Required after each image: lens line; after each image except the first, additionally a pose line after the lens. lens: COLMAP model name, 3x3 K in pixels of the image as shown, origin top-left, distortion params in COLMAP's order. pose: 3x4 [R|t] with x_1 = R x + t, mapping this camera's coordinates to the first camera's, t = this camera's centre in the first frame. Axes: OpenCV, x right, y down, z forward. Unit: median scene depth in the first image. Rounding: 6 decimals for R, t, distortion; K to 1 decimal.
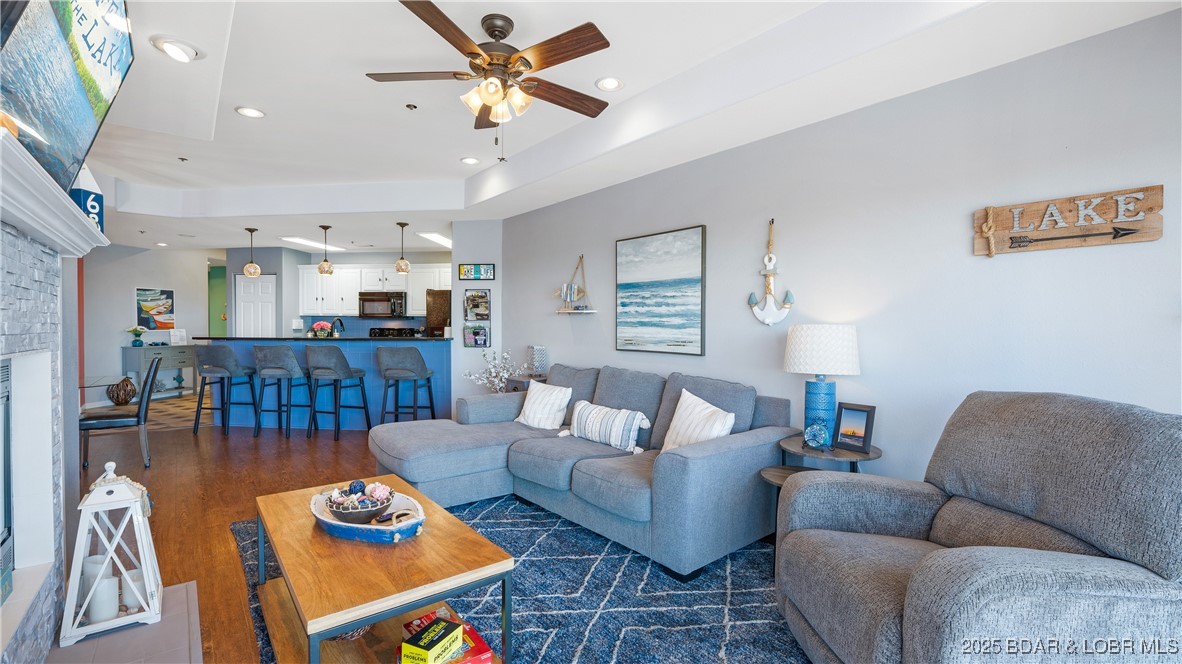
lens RADIAL K [[498.3, 0, 592.8], [0, 498.3, 336.9], [0, 0, 1]] dist [-0.012829, -0.000184]
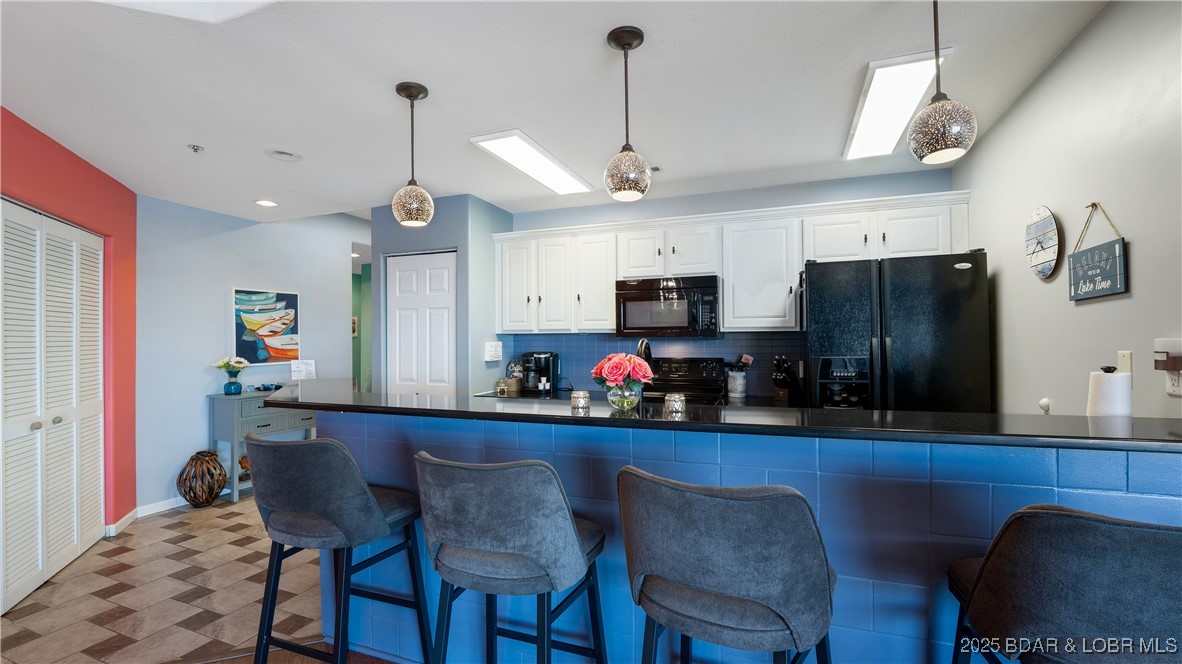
lens RADIAL K [[536.1, 0, 583.4], [0, 536.1, 337.5], [0, 0, 1]] dist [-0.035940, 0.000143]
pose [[0.956140, -0.013476, -0.292599, -0.367814], [0.005263, 0.999570, -0.028841, -0.024482], [0.292862, 0.026036, 0.955800, 0.537323]]
